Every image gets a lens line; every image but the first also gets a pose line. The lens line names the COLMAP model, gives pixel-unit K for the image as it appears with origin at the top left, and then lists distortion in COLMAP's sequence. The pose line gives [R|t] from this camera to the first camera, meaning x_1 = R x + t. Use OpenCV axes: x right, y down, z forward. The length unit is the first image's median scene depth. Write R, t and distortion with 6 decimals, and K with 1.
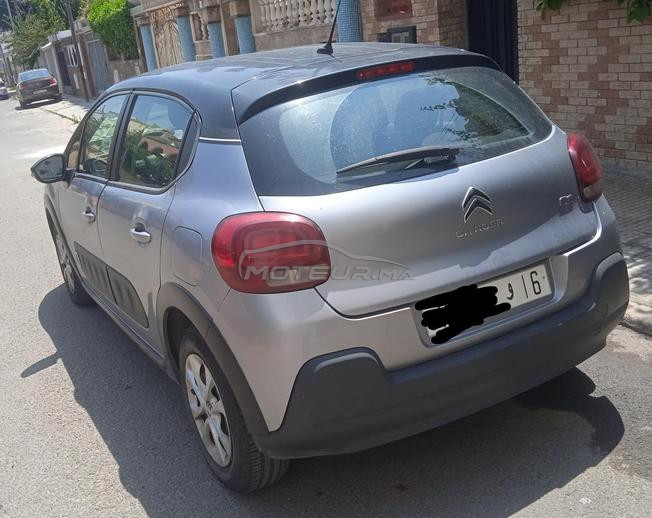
lens RADIAL K [[759.5, 0, 325.7], [0, 759.5, 265.9], [0, 0, 1]] dist [-0.014660, 0.000000]
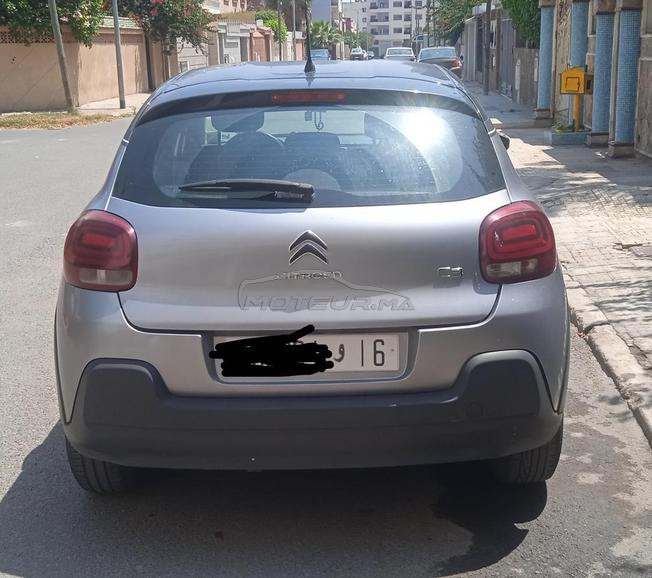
lens RADIAL K [[995.6, 0, 327.8], [0, 995.6, 284.6], [0, 0, 1]] dist [0.058316, 0.000000]
pose [[0.889053, 0.218453, -0.402323, 0.677049], [-0.232677, 0.972455, 0.013854, -0.057803], [0.394267, 0.081295, 0.915393, -0.102886]]
